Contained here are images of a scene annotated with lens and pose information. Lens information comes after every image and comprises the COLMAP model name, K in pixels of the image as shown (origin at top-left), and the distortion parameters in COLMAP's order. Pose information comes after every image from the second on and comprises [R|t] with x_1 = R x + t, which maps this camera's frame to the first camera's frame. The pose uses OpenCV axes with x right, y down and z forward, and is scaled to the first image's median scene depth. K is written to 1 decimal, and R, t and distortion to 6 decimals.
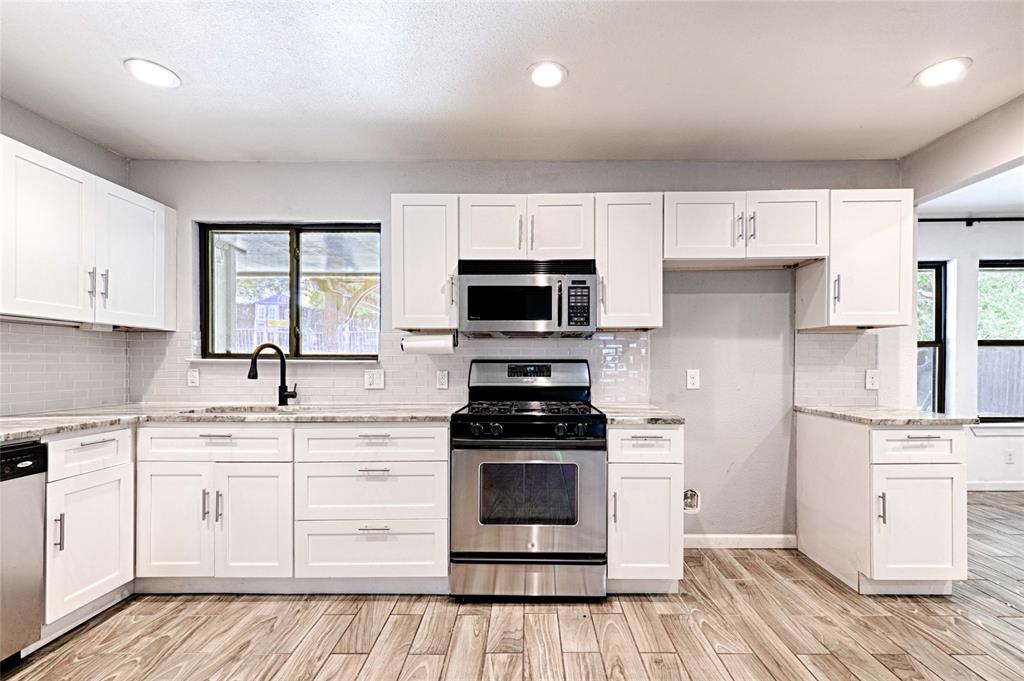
lens RADIAL K [[442.3, 0, 527.6], [0, 442.3, 364.0], [0, 0, 1]] dist [0.003522, 0.000004]
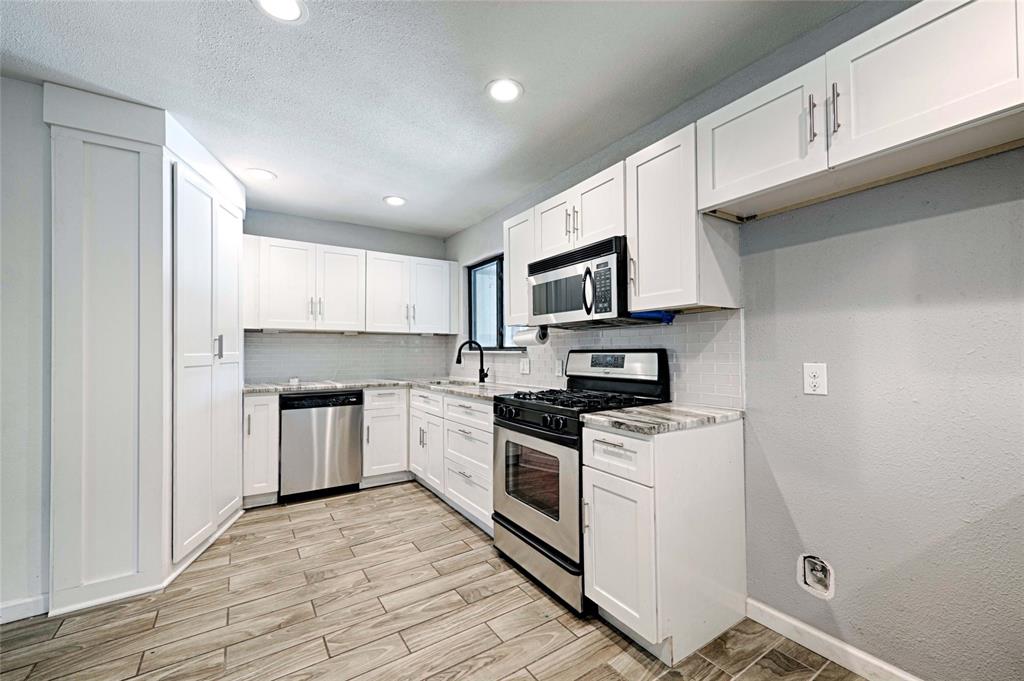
lens RADIAL K [[417.0, 0, 514.1], [0, 417.0, 344.6], [0, 0, 1]] dist [-0.000268, -0.000127]
pose [[0.543427, -0.018533, -0.839252, 0.797501], [0.003099, 0.999794, -0.020071, -0.003566], [0.839451, 0.008307, 0.543372, 0.408290]]
